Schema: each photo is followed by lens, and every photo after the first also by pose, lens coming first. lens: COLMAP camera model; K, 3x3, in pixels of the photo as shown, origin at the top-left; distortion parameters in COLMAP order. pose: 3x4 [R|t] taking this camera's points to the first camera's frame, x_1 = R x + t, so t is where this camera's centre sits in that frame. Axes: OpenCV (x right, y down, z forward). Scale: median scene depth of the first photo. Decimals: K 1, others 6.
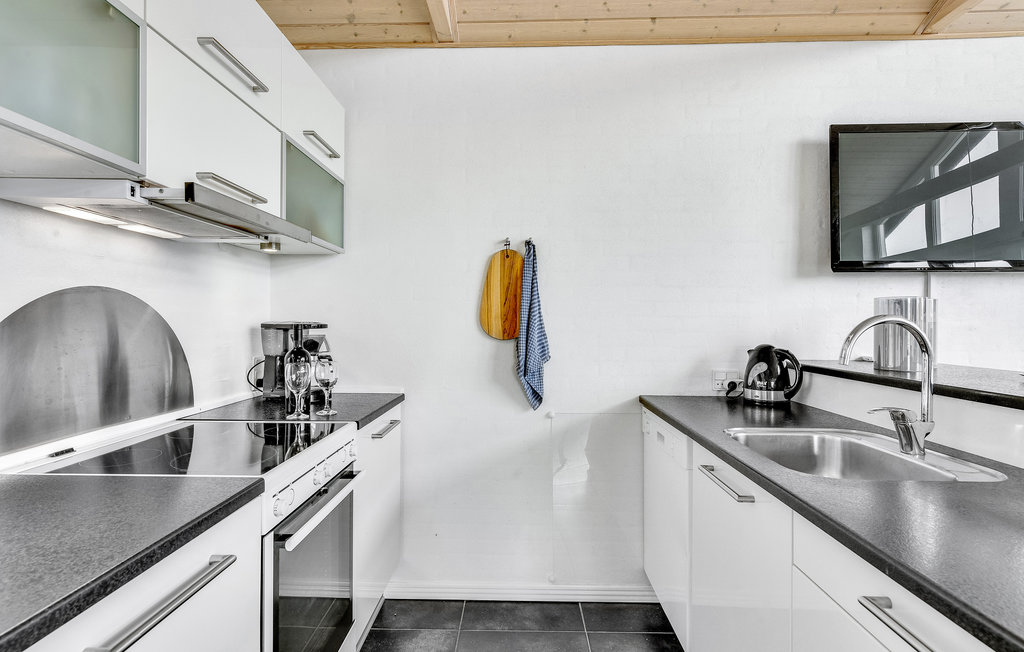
lens RADIAL K [[523.2, 0, 509.8], [0, 523.2, 327.3], [0, 0, 1]] dist [-0.004745, 0.000143]
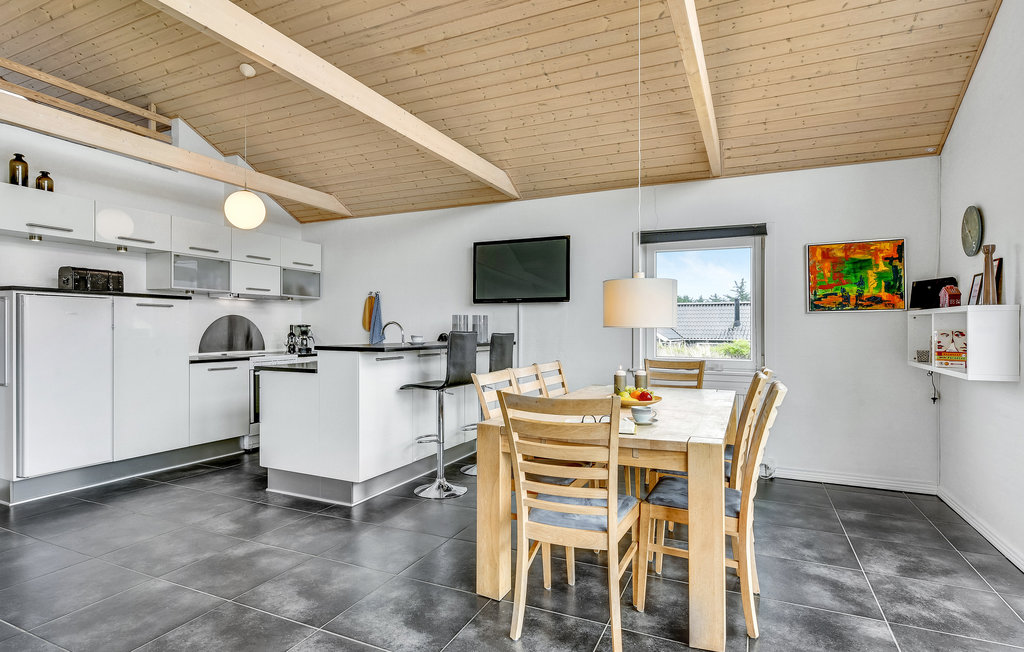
lens RADIAL K [[523.2, 0, 508.2], [0, 523.2, 327.1], [0, 0, 1]] dist [-0.004745, 0.000143]
pose [[0.919421, 0.002795, -0.393264, 1.703338], [-0.004683, 0.999982, -0.003841, 0.009703], [0.393246, 0.005373, 0.919418, -1.139422]]
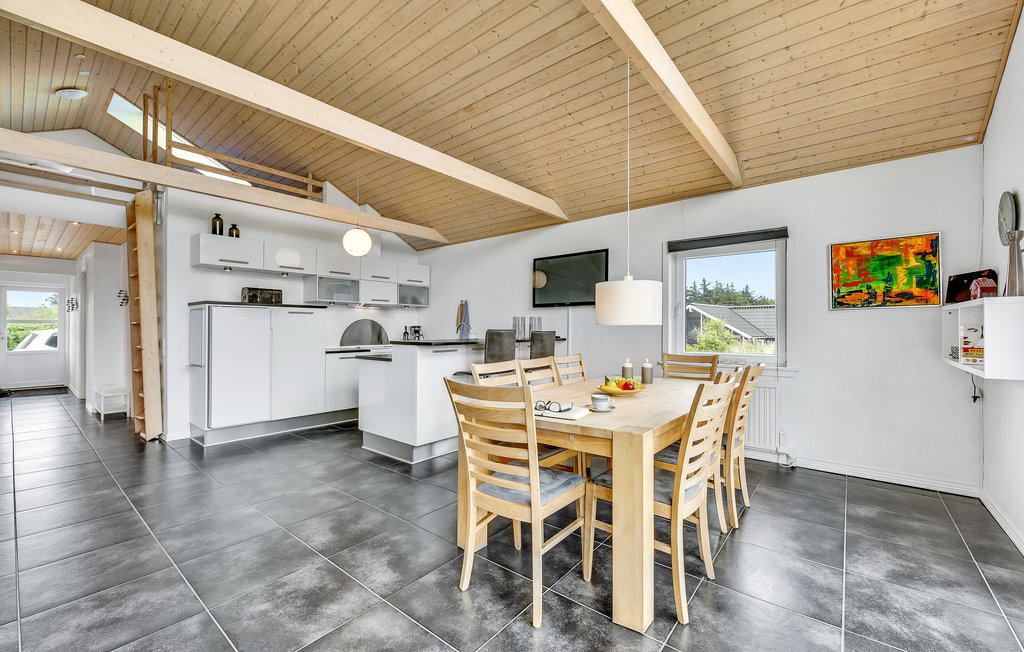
lens RADIAL K [[406.6, 0, 512.4], [0, 406.6, 326.8], [0, 0, 1]] dist [-0.005583, -0.000018]
pose [[0.793939, -0.004442, -0.607981, 1.928168], [0.001022, 0.999982, -0.005971, 0.016056], [0.607996, 0.004119, 0.793929, -0.913272]]
